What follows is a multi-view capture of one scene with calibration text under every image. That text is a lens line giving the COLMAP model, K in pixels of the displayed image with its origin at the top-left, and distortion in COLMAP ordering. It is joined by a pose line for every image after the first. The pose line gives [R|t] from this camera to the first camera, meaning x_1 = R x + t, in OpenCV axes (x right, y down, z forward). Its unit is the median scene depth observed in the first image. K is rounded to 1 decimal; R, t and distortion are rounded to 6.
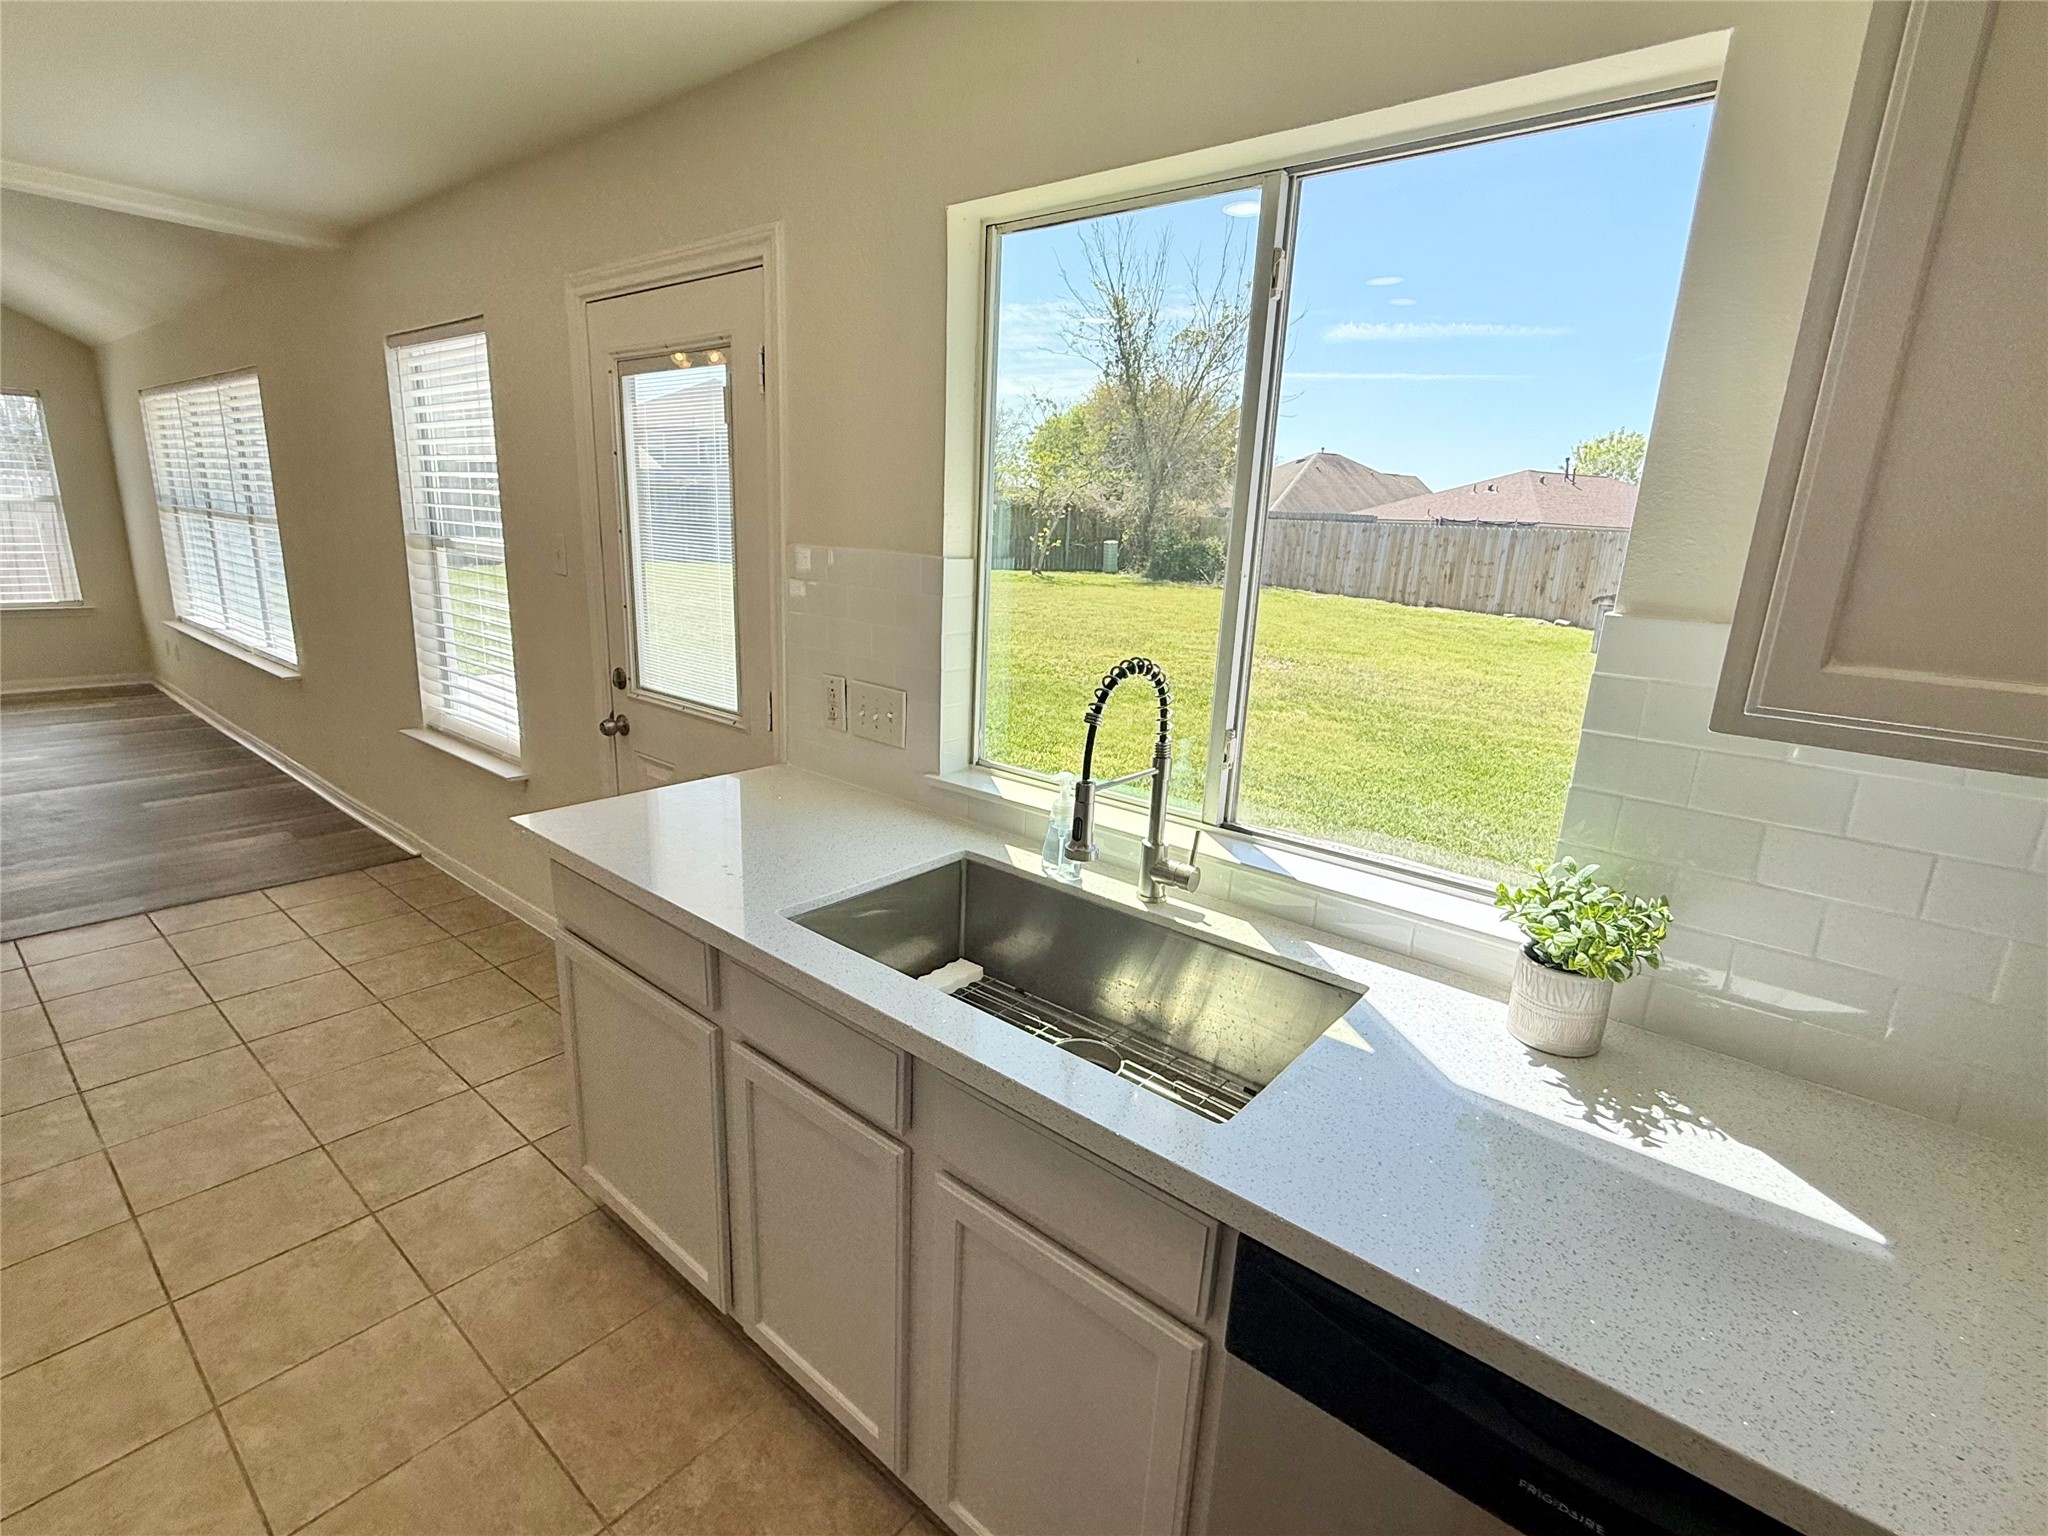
lens RADIAL K [[966.6, 0, 1022.3], [0, 966.6, 768.4], [0, 0, 1]] dist [0.000486, -0.000754]
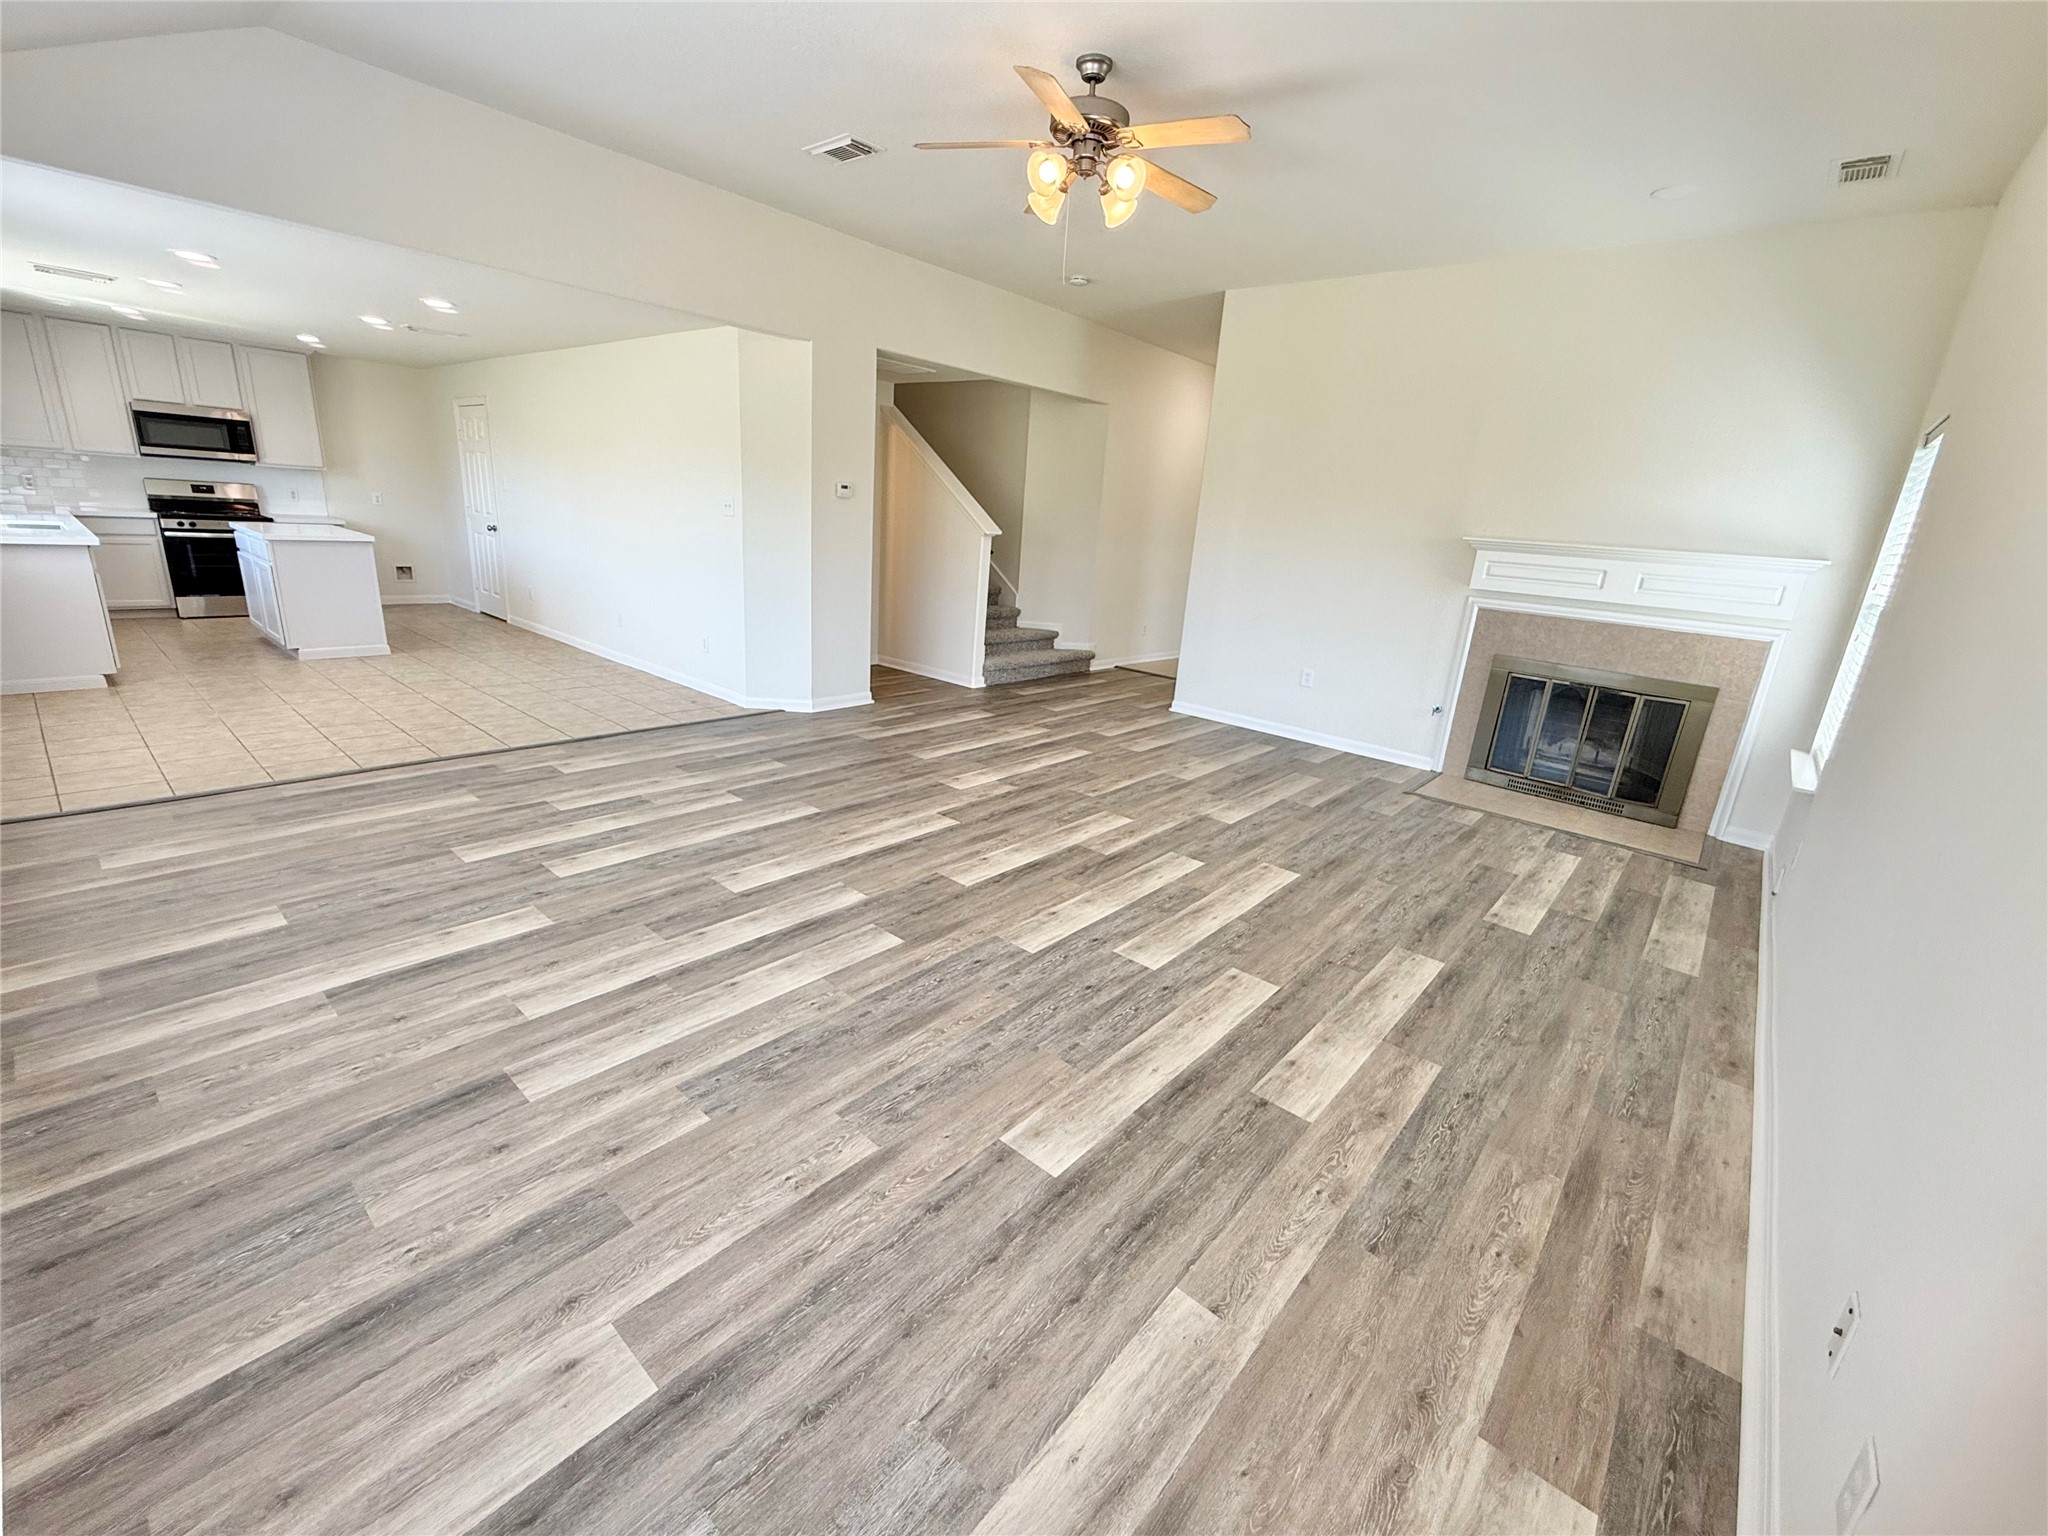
lens RADIAL K [[846.9, 0, 1024.0], [0, 846.9, 768.0], [0, 0, 1]] dist [0.000237, -0.000331]
pose [[-0.993140, -0.115620, -0.017463, -1.728645], [-0.107878, 0.848357, 0.518318, -0.515409], [-0.045113, 0.516646, -0.855010, 1.759445]]
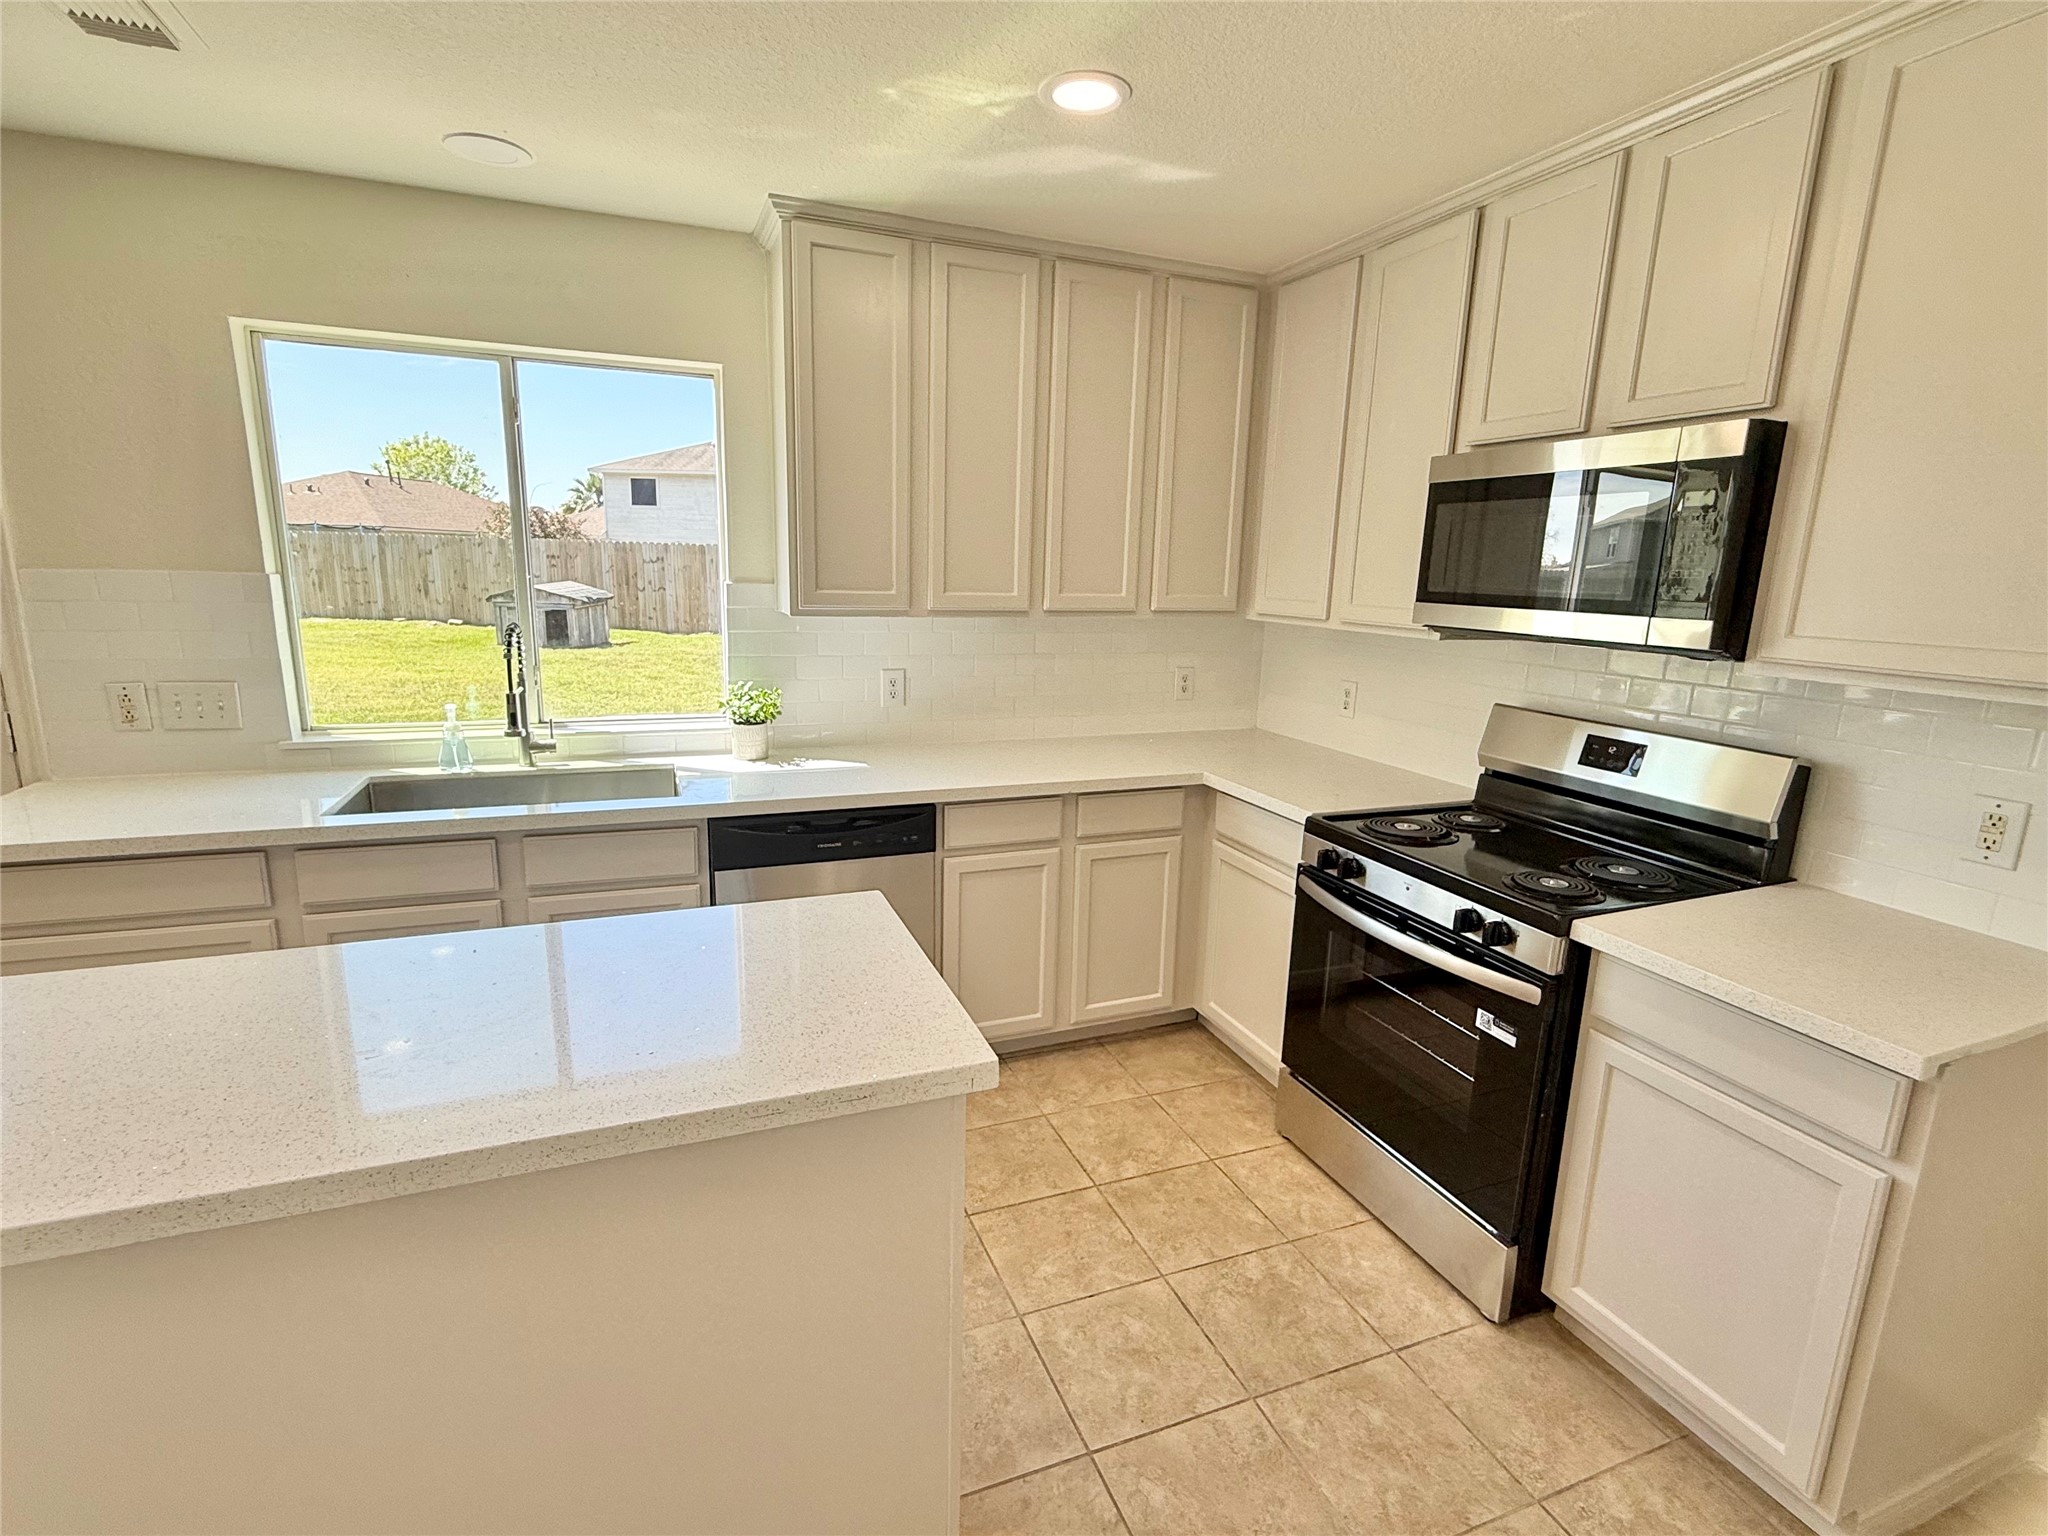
lens RADIAL K [[959.0, 0, 1021.6], [0, 959.0, 771.4], [0, 0, 1]] dist [-0.004576, -0.001139]
pose [[0.480618, -0.214772, 0.850223, -0.385531], [0.212208, 0.969214, 0.124871, 0.050896], [-0.850867, 0.120409, 0.511398, -0.262465]]
